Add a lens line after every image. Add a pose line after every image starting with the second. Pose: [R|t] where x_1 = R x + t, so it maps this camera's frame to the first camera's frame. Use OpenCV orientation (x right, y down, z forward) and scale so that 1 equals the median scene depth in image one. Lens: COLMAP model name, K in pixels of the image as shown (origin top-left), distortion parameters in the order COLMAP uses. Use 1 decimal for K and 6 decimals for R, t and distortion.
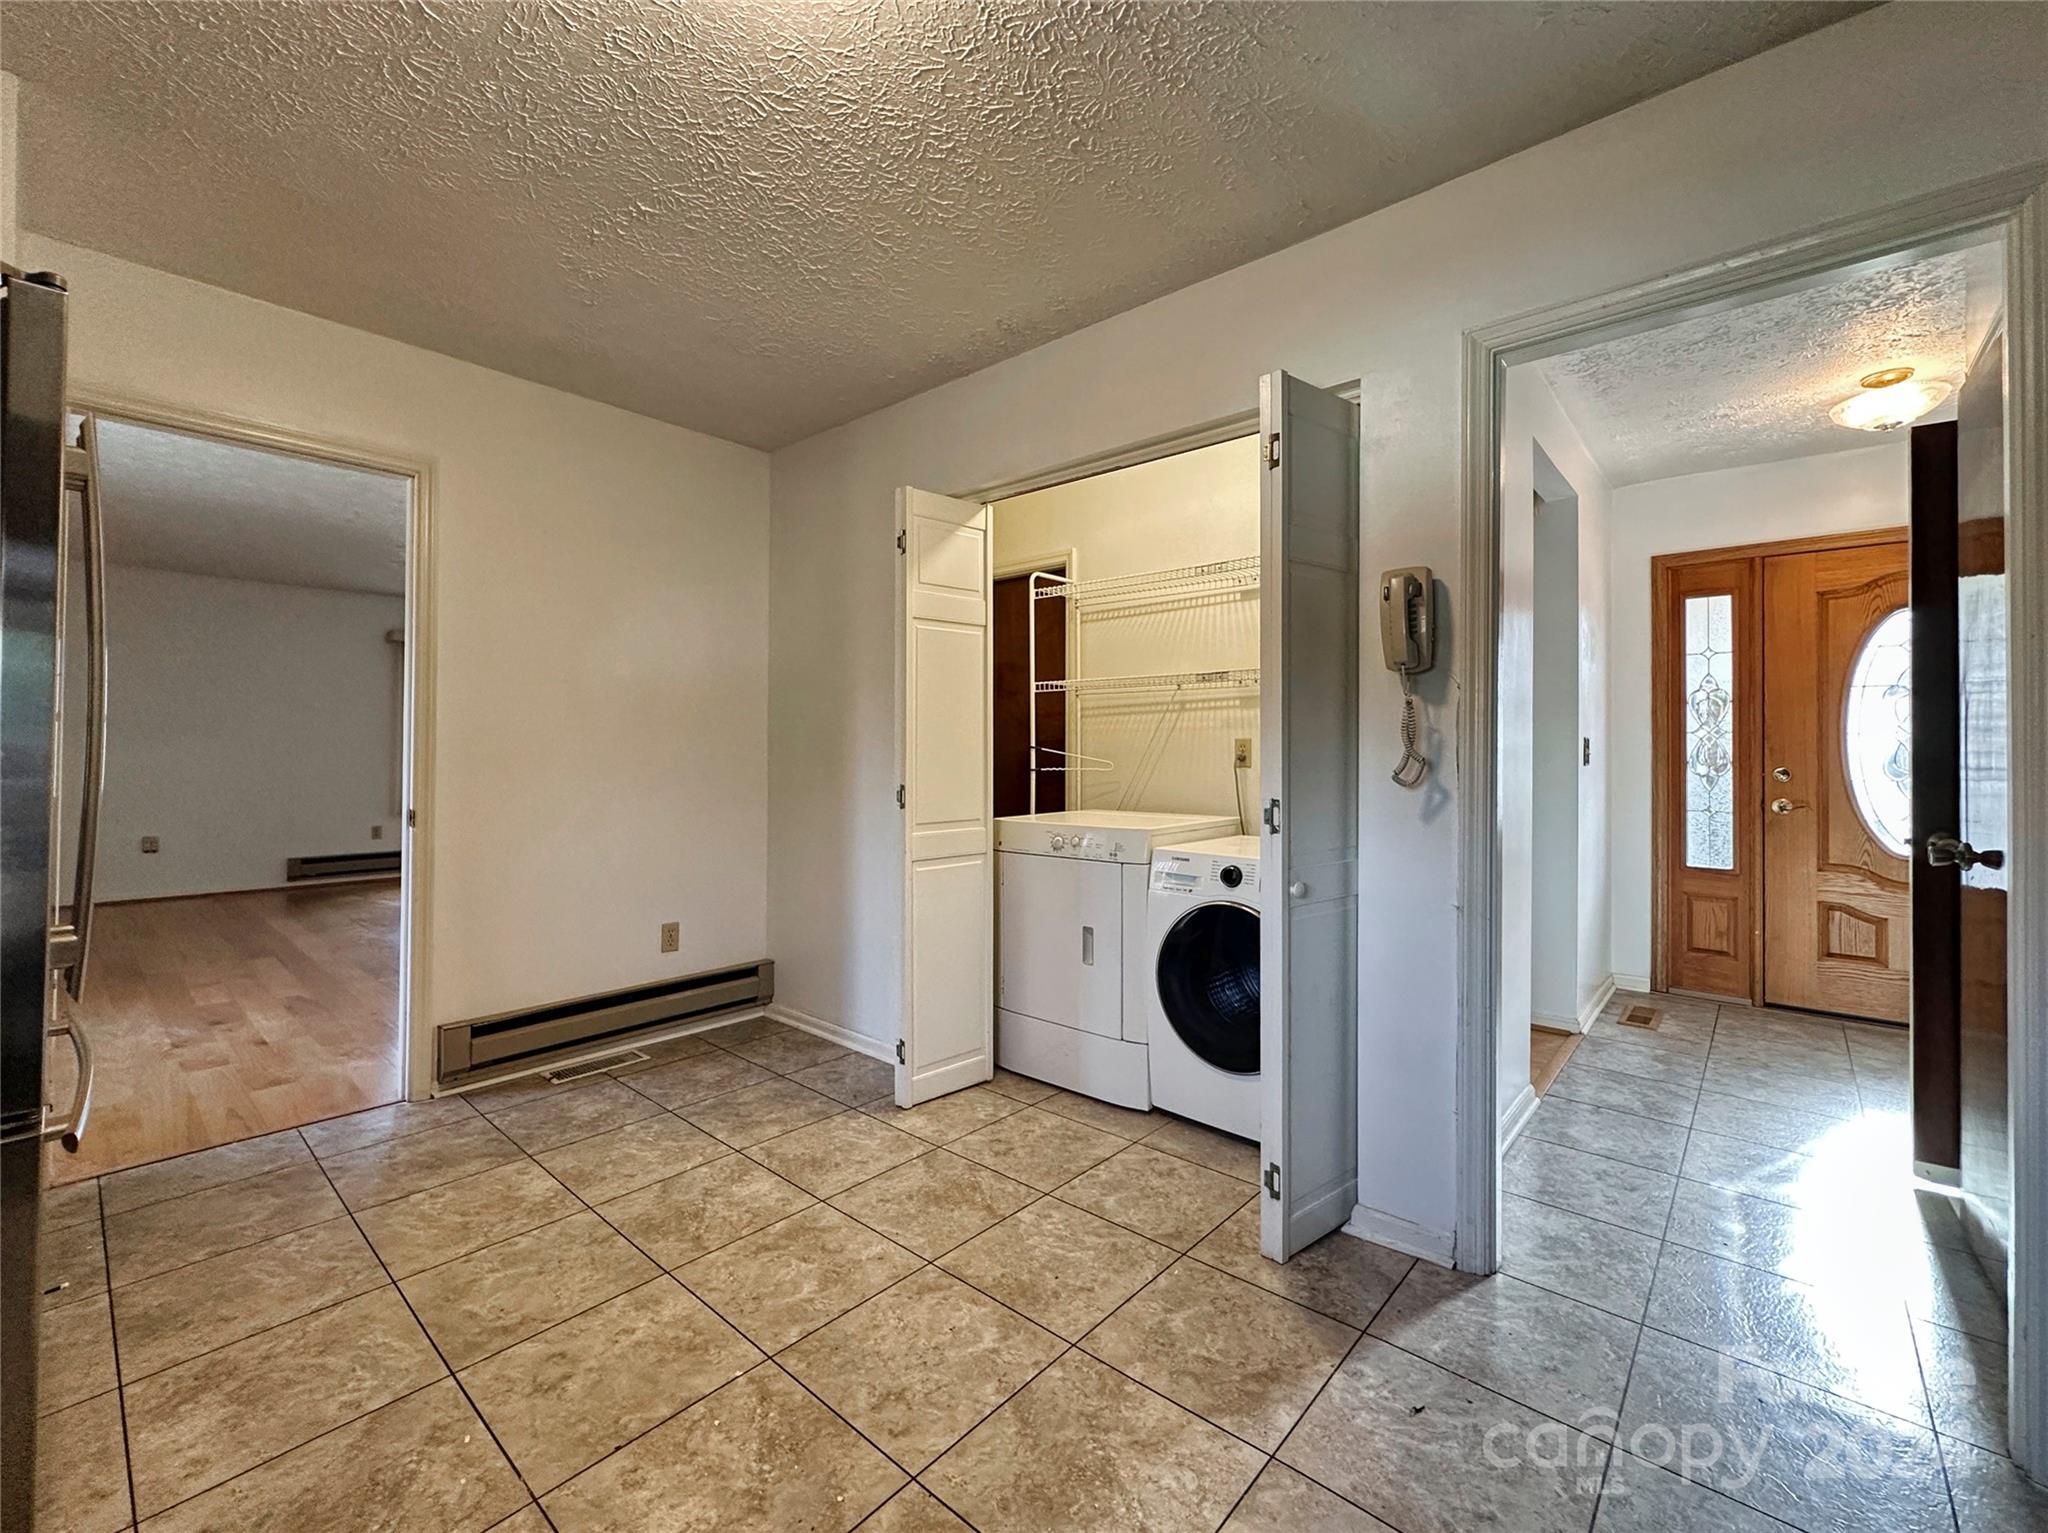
lens RADIAL K [[858.6, 0, 1022.5], [0, 858.6, 750.8], [0, 0, 1]] dist [-0.001387, -0.000503]
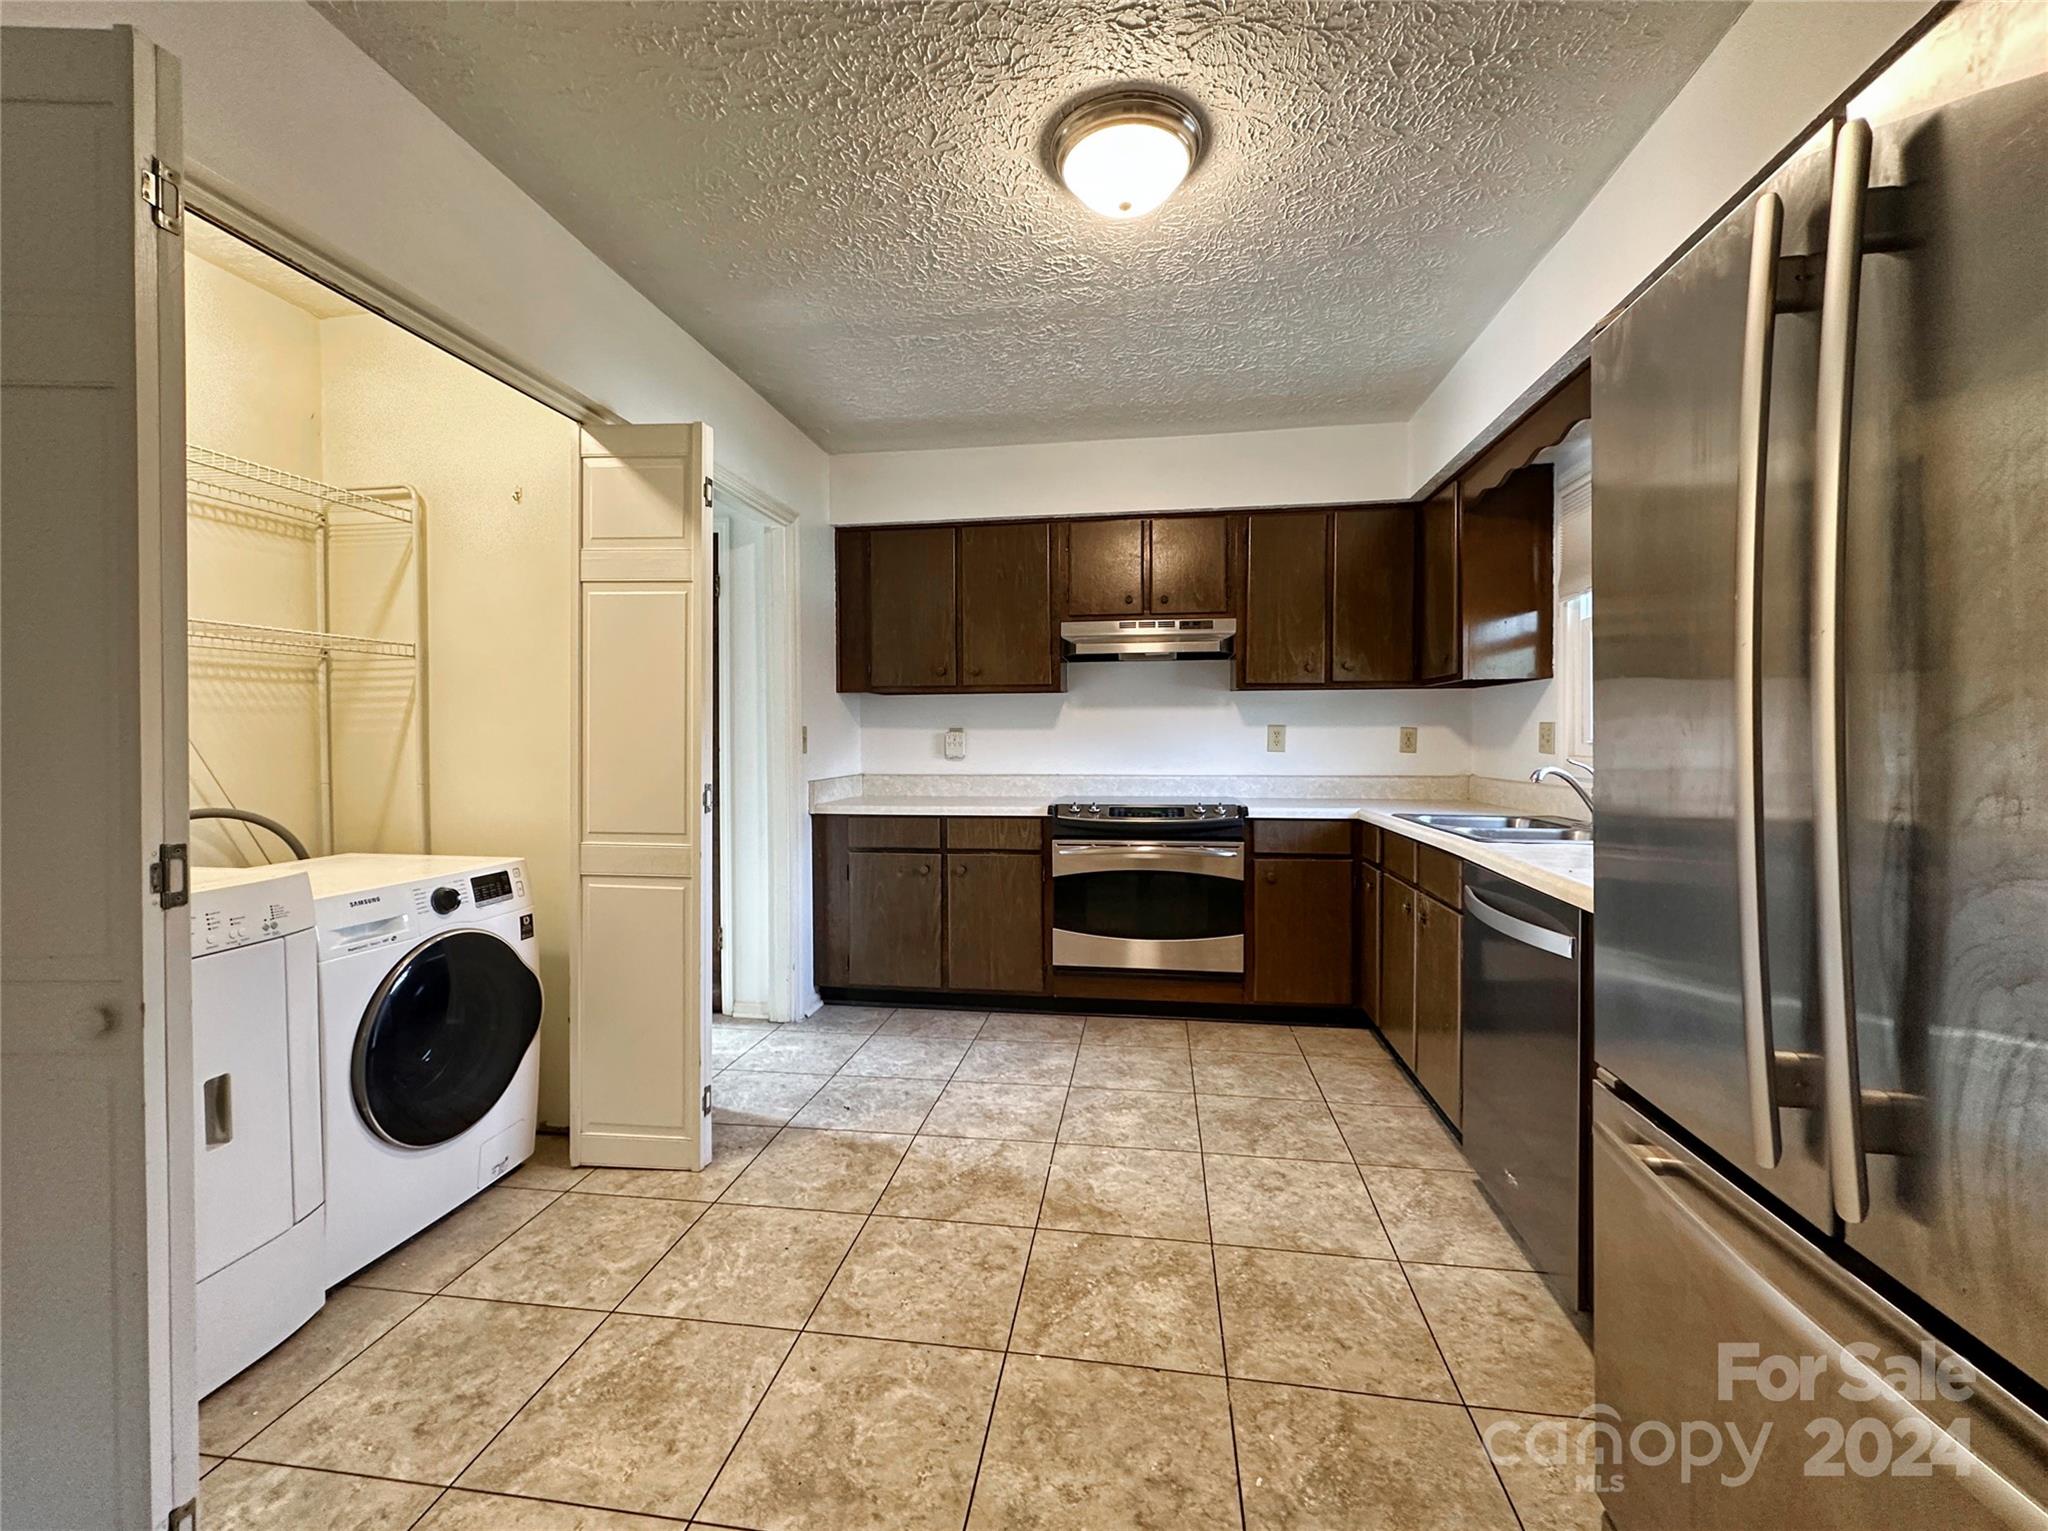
lens RADIAL K [[819.5, 0, 1030.1], [0, 819.5, 752.8], [0, 0, 1]] dist [0.001174, -0.000042]
pose [[-0.537836, -0.016806, 0.842882, -1.058233], [0.000448, 0.999795, 0.020220, -0.014473], [-0.843049, 0.011253, -0.537718, 1.418538]]
